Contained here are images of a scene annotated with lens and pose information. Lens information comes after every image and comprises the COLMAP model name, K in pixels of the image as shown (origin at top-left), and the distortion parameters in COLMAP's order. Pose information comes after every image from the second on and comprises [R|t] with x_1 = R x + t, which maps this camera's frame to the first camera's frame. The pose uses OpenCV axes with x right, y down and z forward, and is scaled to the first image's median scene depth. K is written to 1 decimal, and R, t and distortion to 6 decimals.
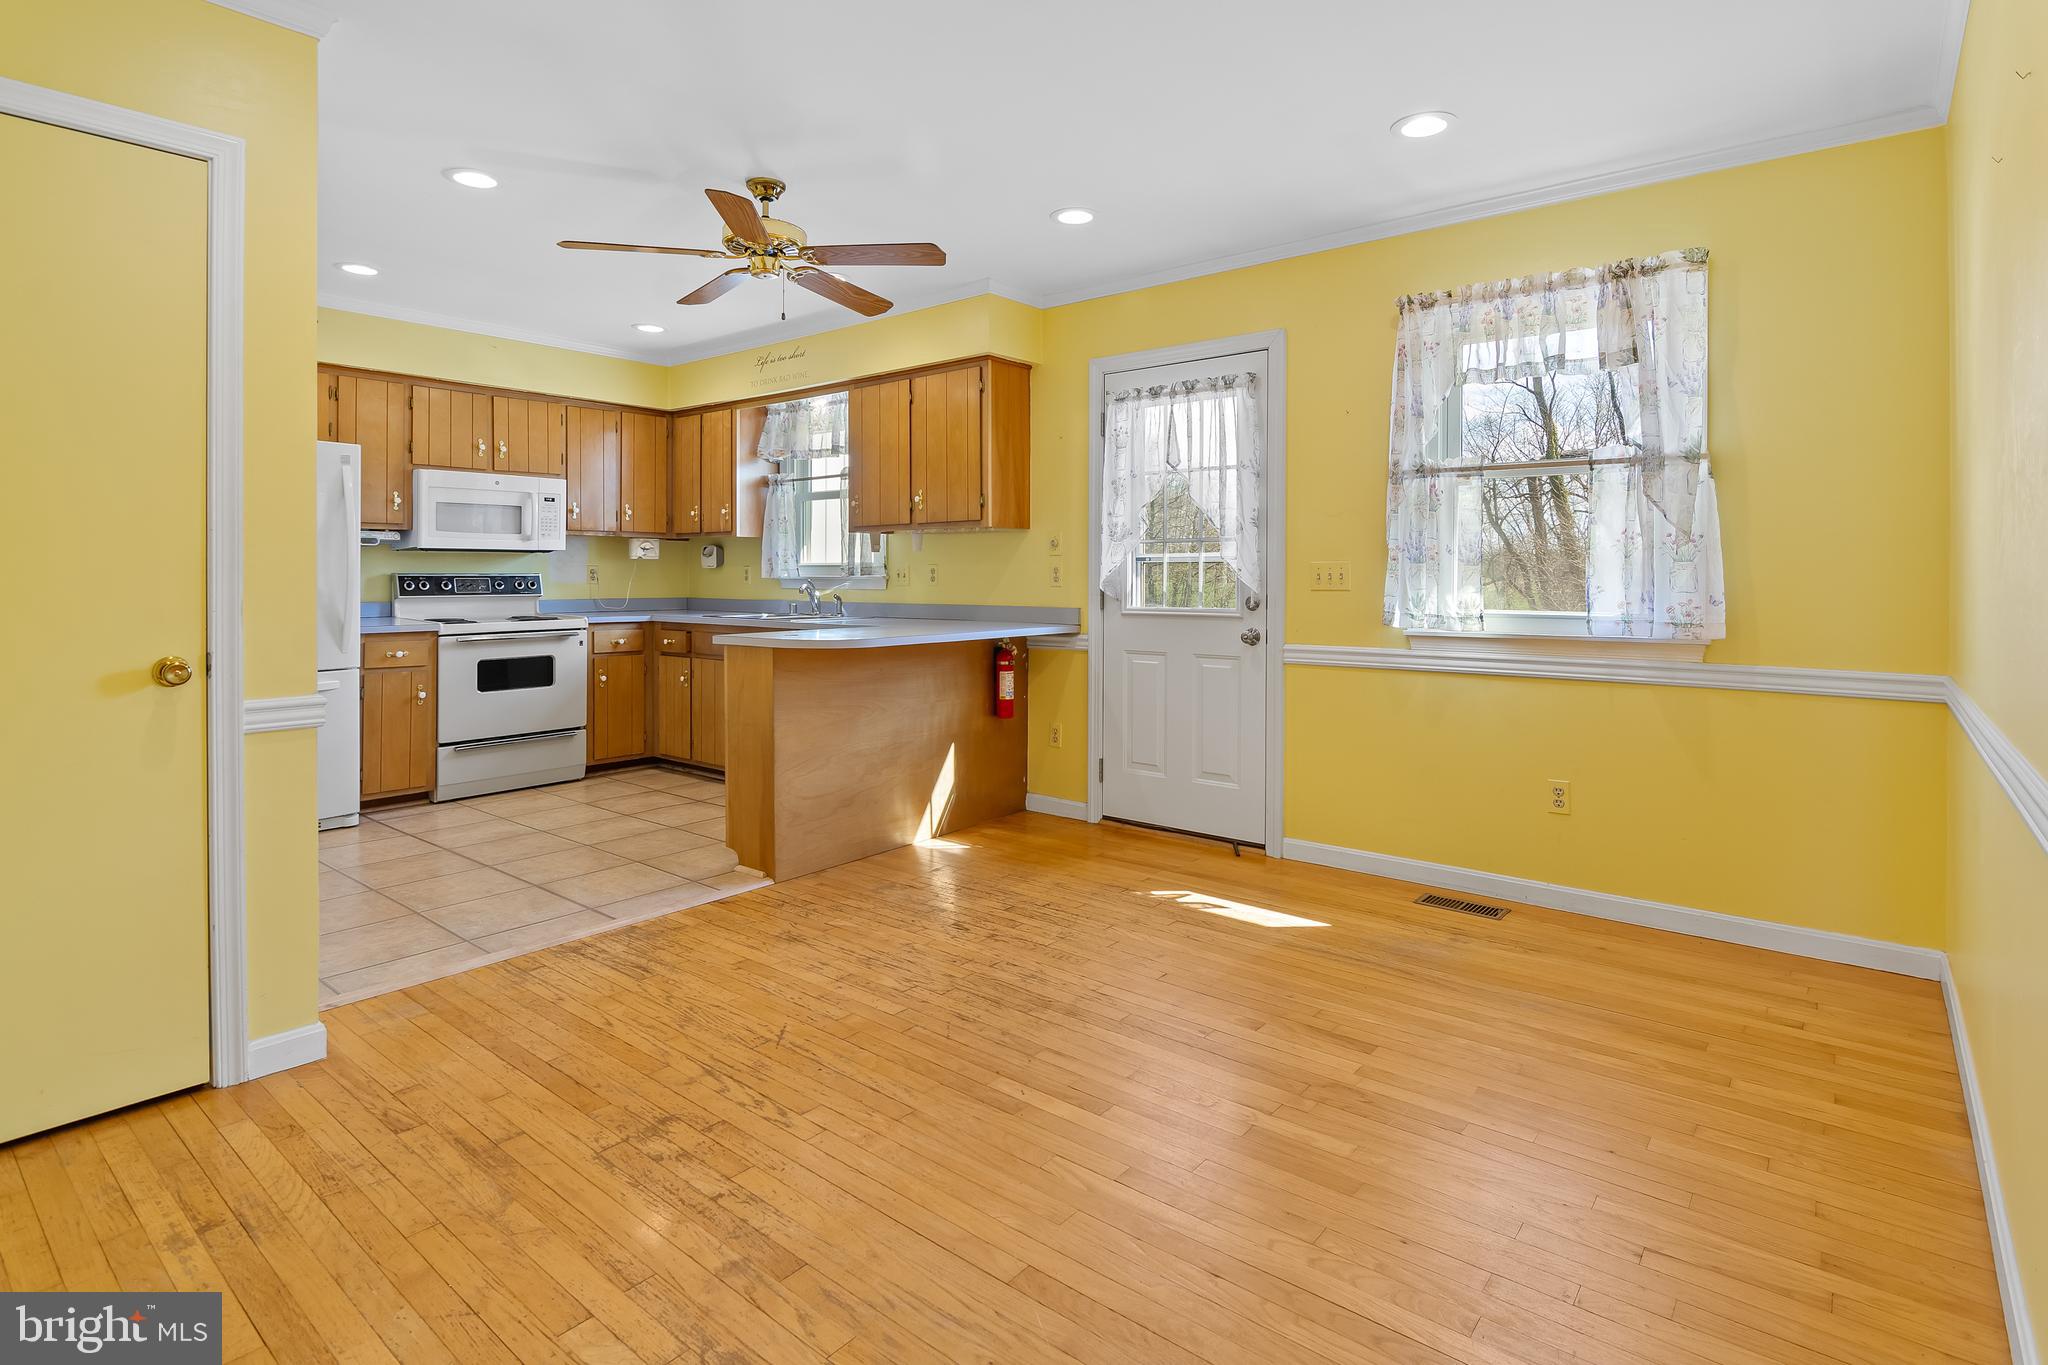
lens RADIAL K [[1032.9, 0, 1035.7], [0, 1032.9, 575.4], [0, 0, 1]] dist [-0.009488, -0.001960]
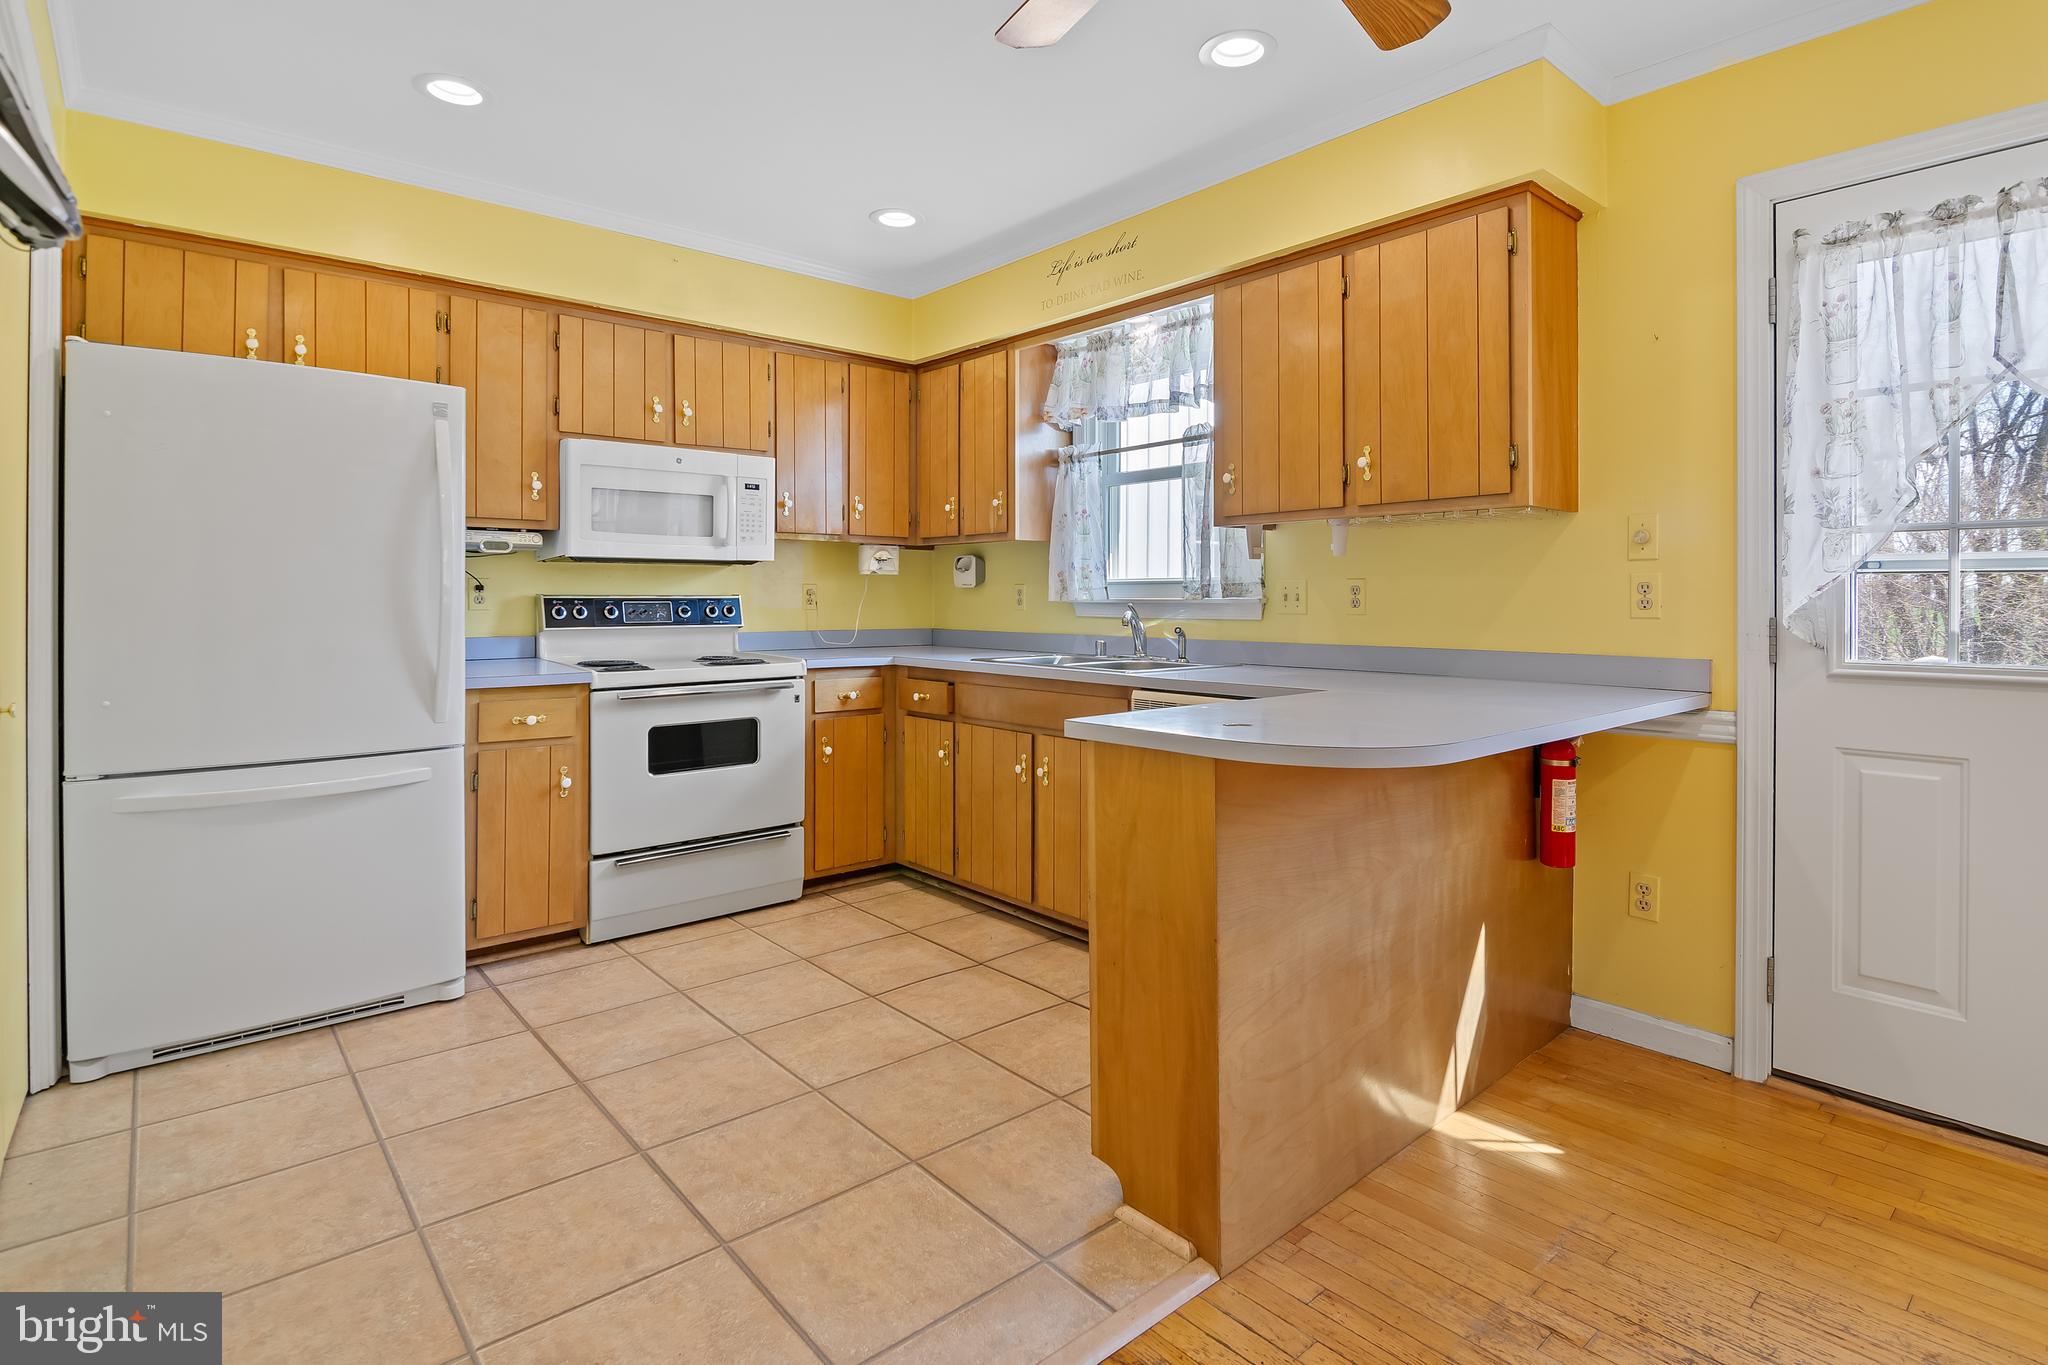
lens RADIAL K [[1032.9, 0, 1036.6], [0, 1032.9, 597.3], [0, 0, 1]] dist [-0.009488, -0.001960]
pose [[0.984866, -0.000475, -0.173314, -0.204504], [0.000589, 1.000000, 0.000608, -0.000496], [0.173314, -0.000701, 0.984866, 0.438110]]
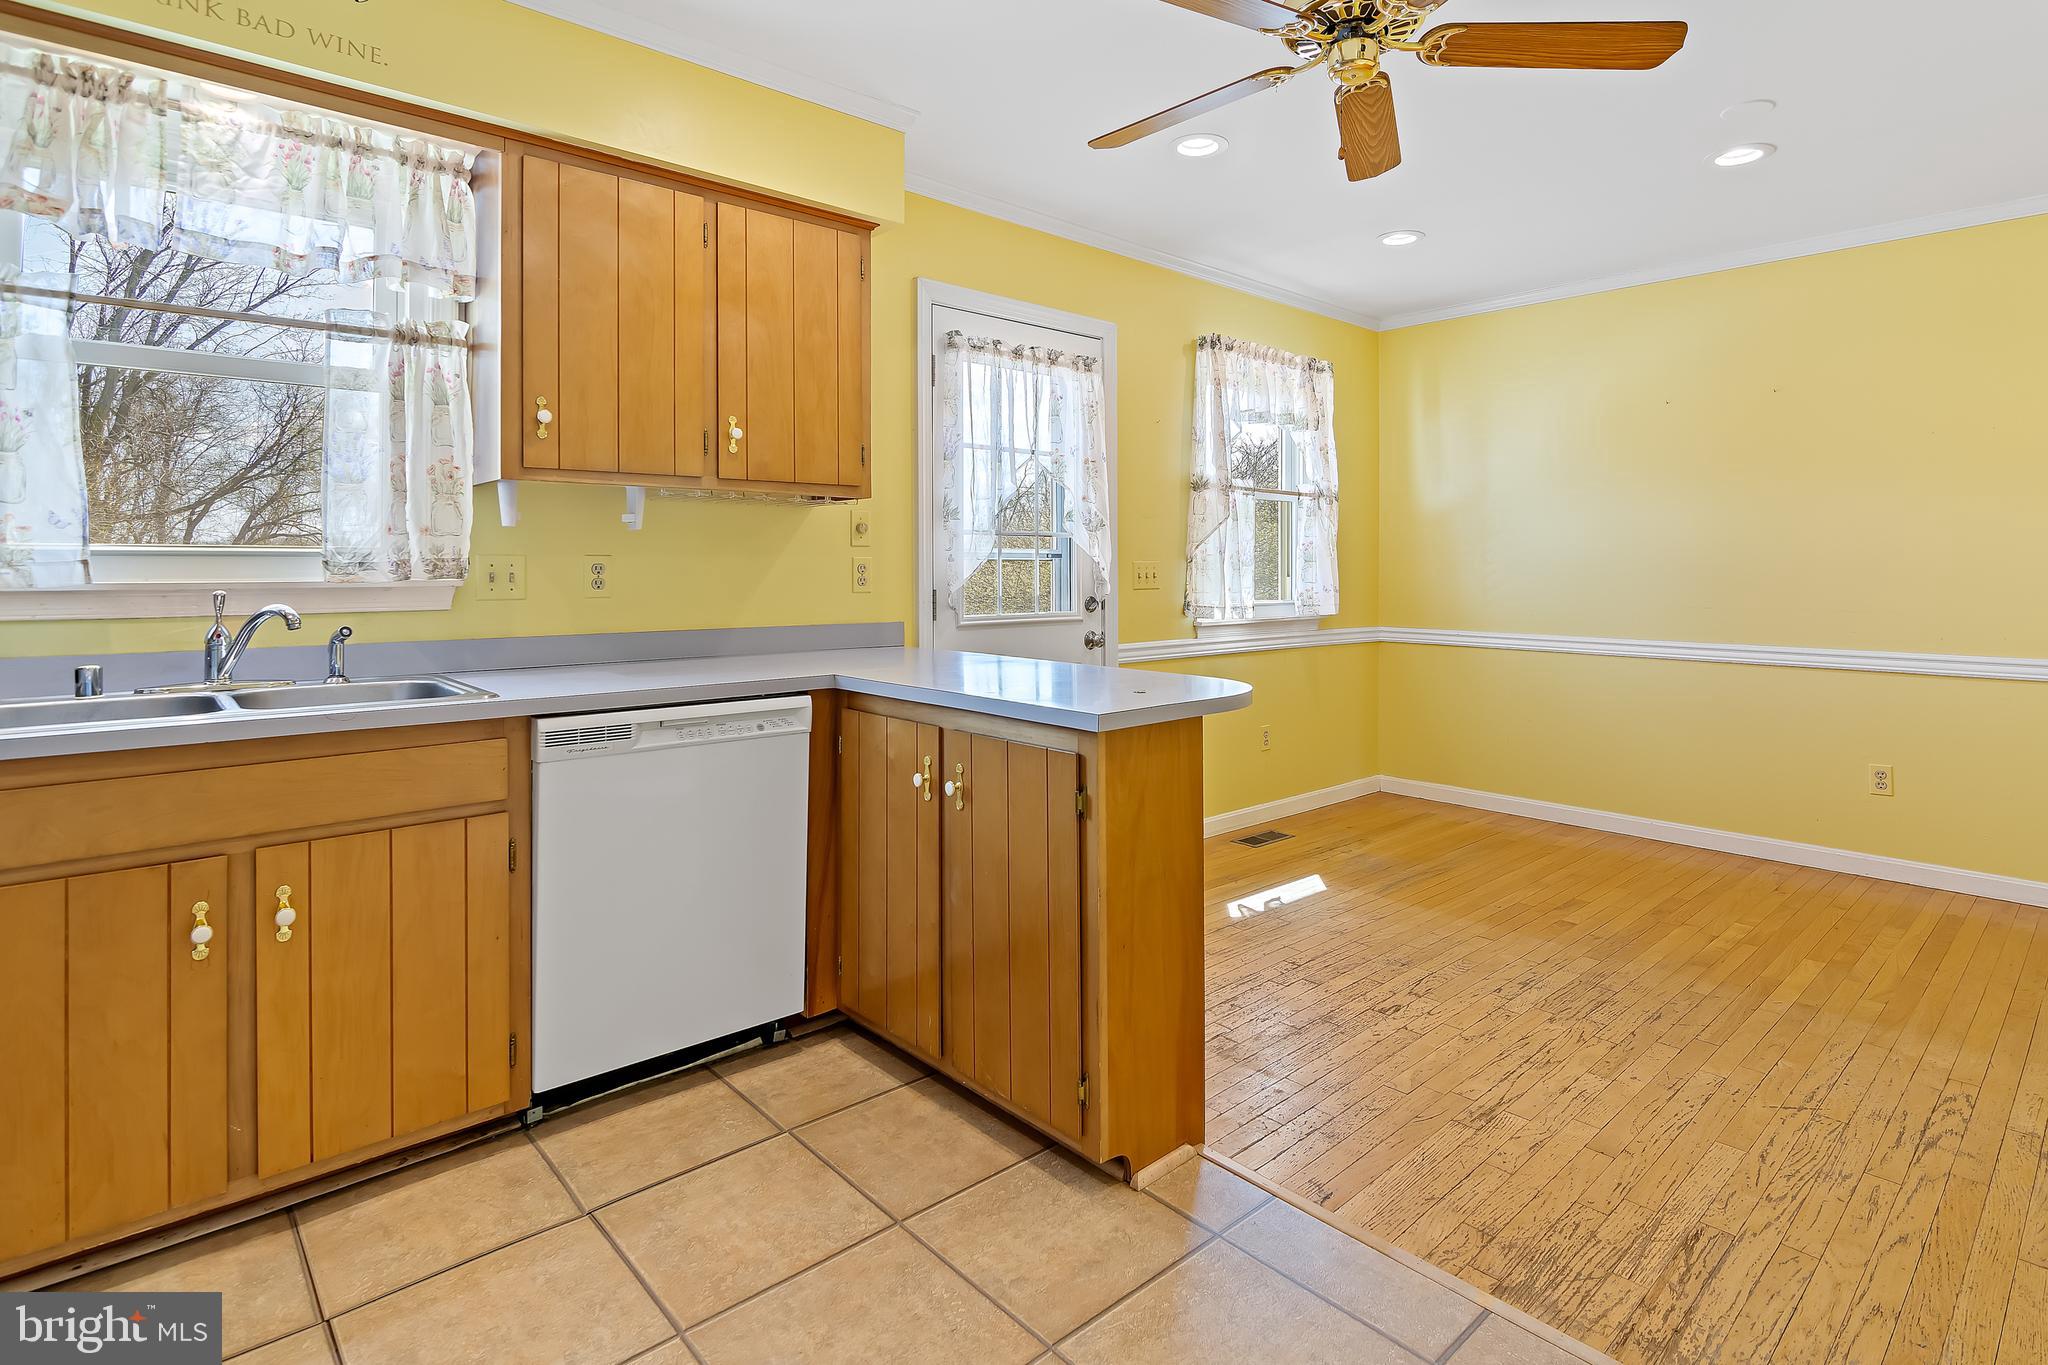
lens RADIAL K [[1032.9, 0, 1037.7], [0, 1032.9, 559.6], [0, 0, 1]] dist [-0.009488, -0.001960]
pose [[0.149559, 0.007773, 0.988722, -0.652625], [-0.000946, 0.999970, -0.007718, -0.005742], [-0.988752, 0.000219, 0.149562, 0.815813]]
